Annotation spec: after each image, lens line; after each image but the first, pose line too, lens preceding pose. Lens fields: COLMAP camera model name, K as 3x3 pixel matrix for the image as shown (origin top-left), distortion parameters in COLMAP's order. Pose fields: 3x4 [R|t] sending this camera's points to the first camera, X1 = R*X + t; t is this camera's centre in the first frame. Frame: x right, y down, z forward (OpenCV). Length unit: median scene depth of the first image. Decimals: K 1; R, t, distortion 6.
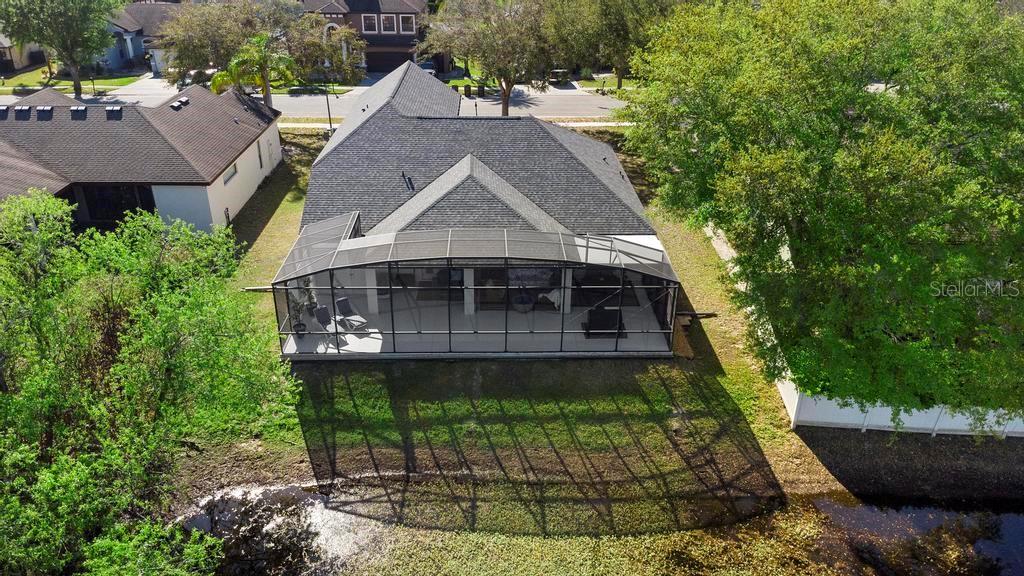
lens RADIAL K [[740.5, 0, 512.0], [0, 740.5, 288.0], [0, 0, 1]] dist [0.064438, -0.075457]
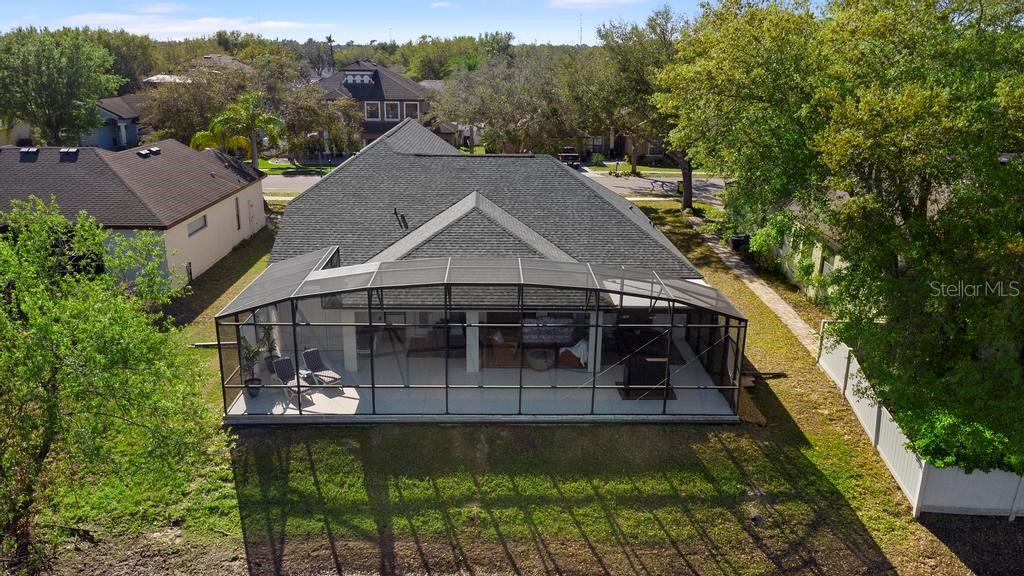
lens RADIAL K [[740.5, 0, 512.0], [0, 740.5, 288.0], [0, 0, 1]] dist [0.064438, -0.075457]
pose [[0.999986, 0.003241, -0.004109, -0.014065], [-0.003878, 0.986143, -0.165854, 0.088168], [0.003515, 0.165868, 0.986142, 0.233962]]
